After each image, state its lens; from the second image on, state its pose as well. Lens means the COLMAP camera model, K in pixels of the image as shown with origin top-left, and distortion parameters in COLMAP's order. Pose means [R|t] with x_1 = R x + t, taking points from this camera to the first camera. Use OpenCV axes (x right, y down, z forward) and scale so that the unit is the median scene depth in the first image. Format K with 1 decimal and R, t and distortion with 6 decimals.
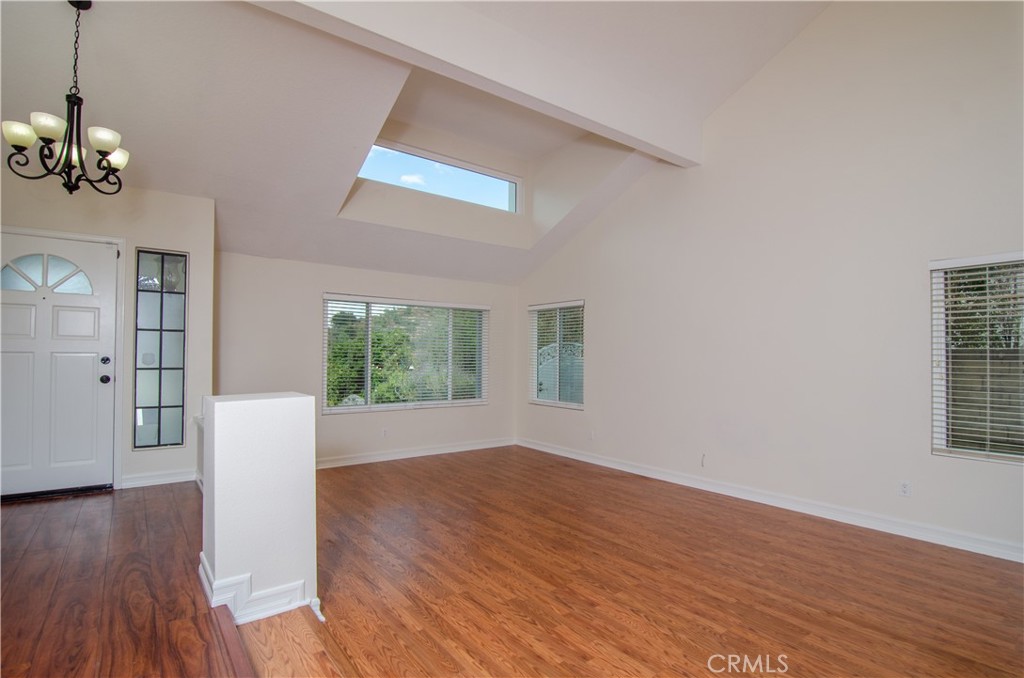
lens RADIAL K [[501.1, 0, 510.4], [0, 501.1, 346.0], [0, 0, 1]] dist [-0.003782, -0.010202]
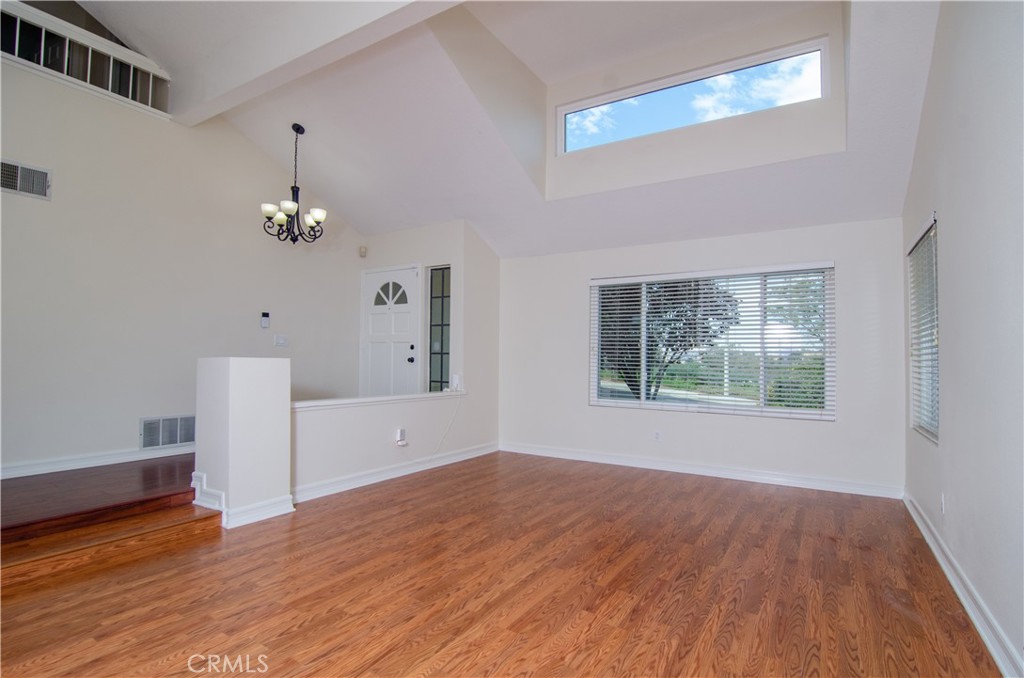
lens RADIAL K [[501.1, 0, 510.4], [0, 501.1, 346.0], [0, 0, 1]] dist [-0.003782, -0.010202]
pose [[0.365628, -0.028260, -0.930332, 0.822041], [0.010781, 0.999600, -0.026127, 0.081604], [0.930699, -0.000477, 0.365786, 0.880320]]
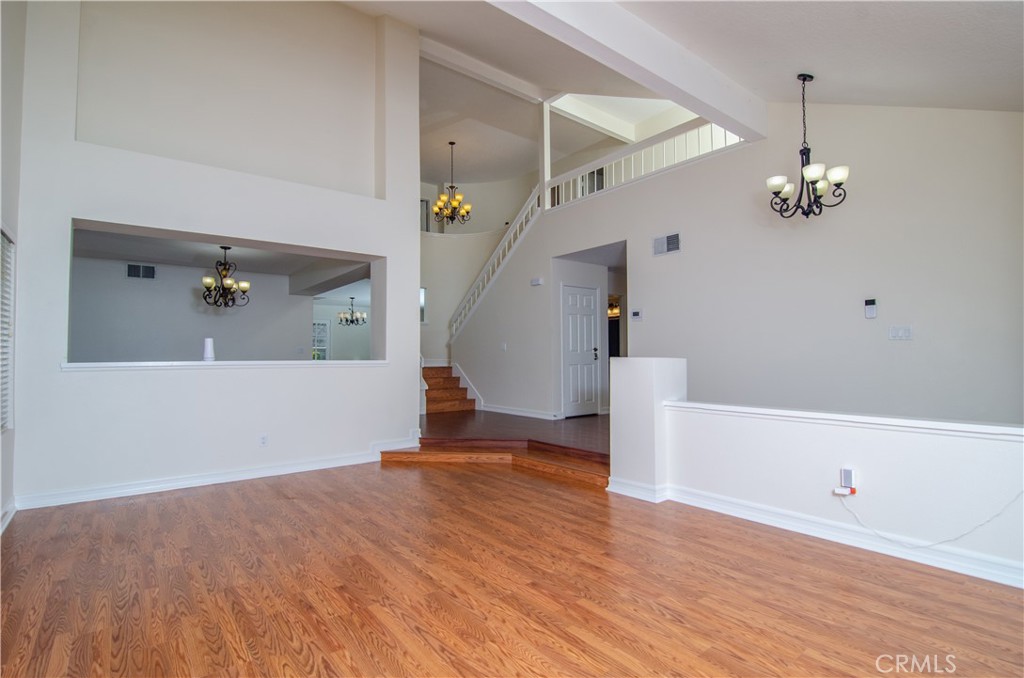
lens RADIAL K [[501.1, 0, 510.4], [0, 501.1, 346.0], [0, 0, 1]] dist [-0.003782, -0.010202]
pose [[-0.999642, -0.000945, -0.026721, -0.001946], [0.000233, 0.999029, -0.044050, 0.099687], [0.026736, -0.044040, -0.998672, 1.973724]]
